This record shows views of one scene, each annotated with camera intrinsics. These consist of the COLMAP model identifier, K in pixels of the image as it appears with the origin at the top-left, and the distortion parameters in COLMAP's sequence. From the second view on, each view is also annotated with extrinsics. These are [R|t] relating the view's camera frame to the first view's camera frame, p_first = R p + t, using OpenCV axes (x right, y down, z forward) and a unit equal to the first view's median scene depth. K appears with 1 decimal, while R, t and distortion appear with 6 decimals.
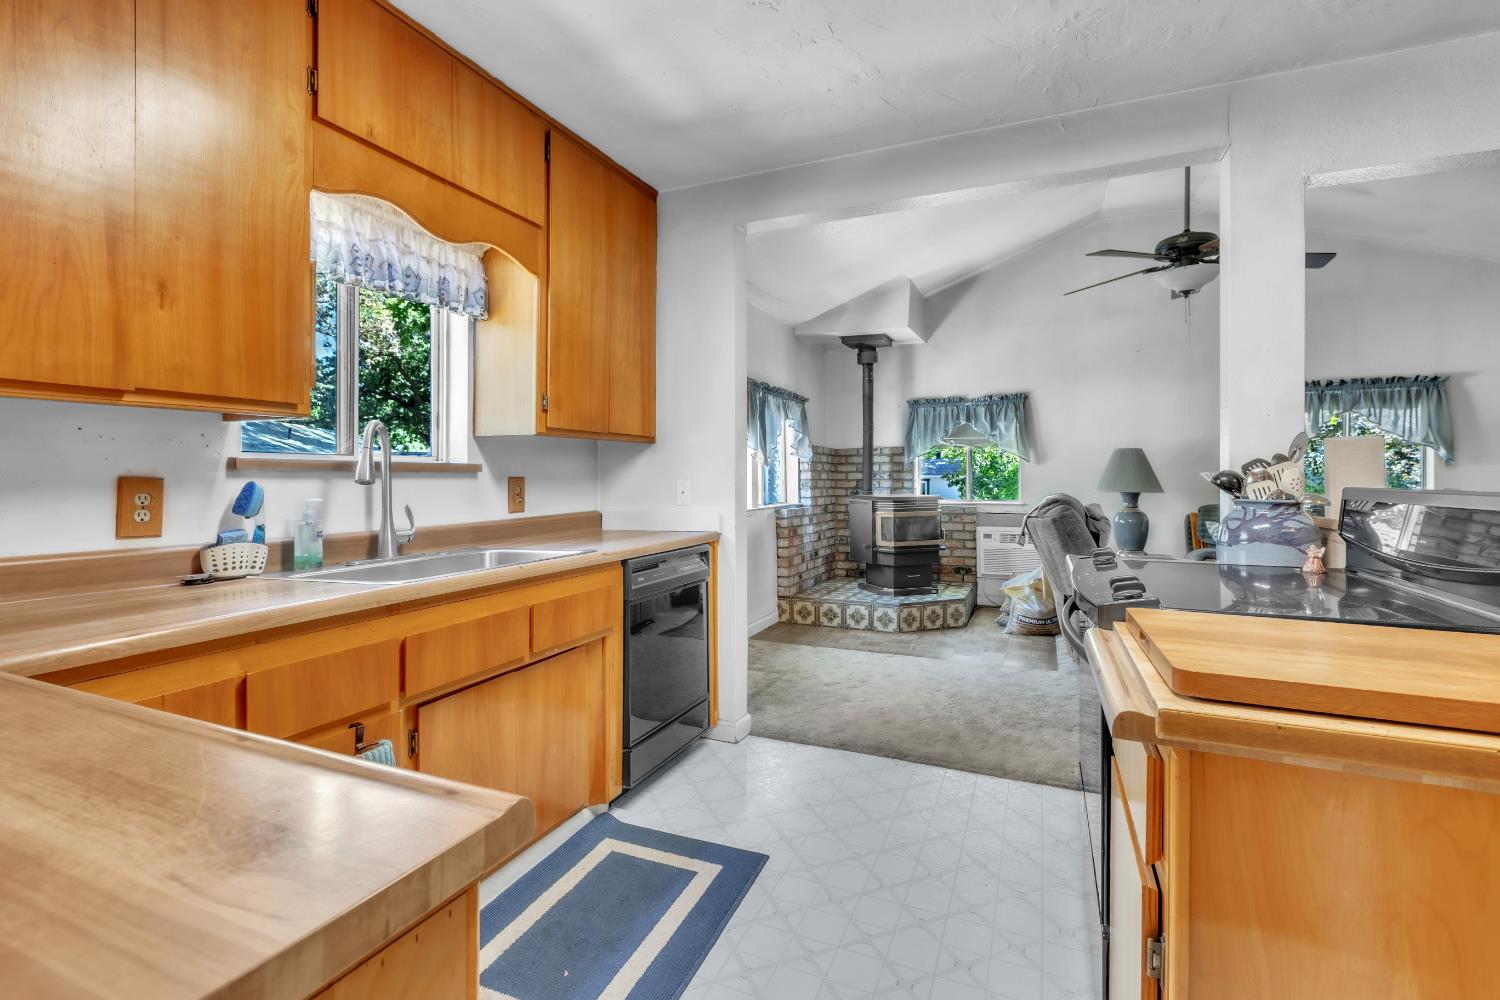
lens RADIAL K [[694.4, 0, 748.6], [0, 694.4, 481.2], [0, 0, 1]] dist [0.000488, 0.000673]
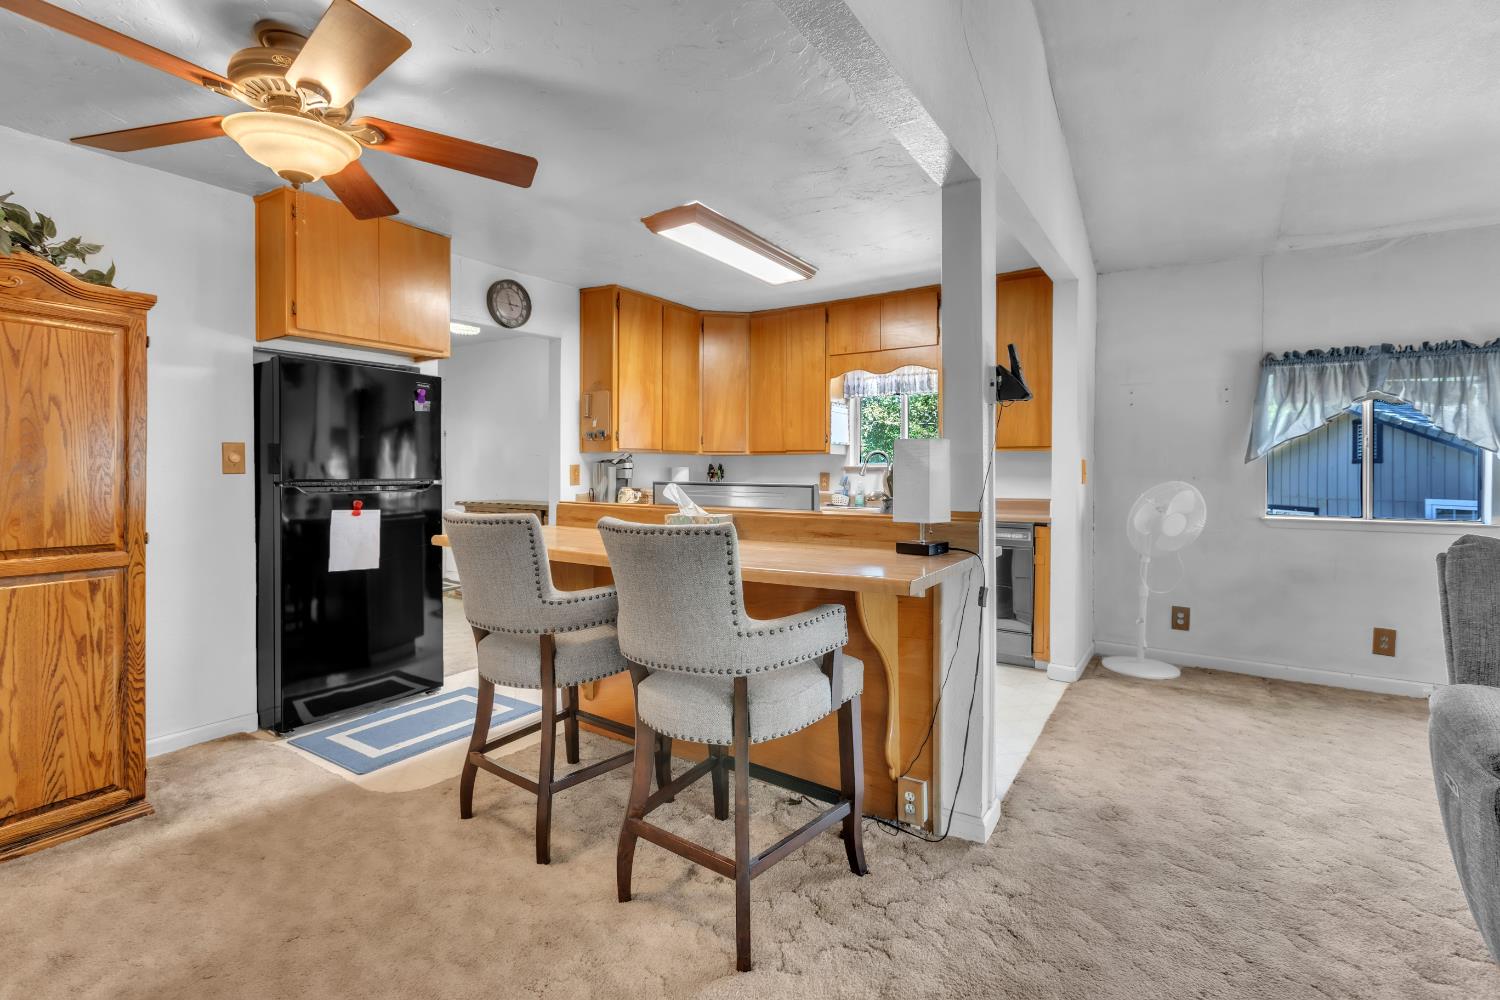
lens RADIAL K [[686.7, 0, 736.7], [0, 686.7, 470.3], [0, 0, 1]] dist [-0.001140, 0.000225]
pose [[-0.181532, 0.003346, -0.983379, 0.817052], [-0.010069, 0.999935, 0.005261, -0.010120], [0.983333, 0.010857, -0.181487, 0.391775]]
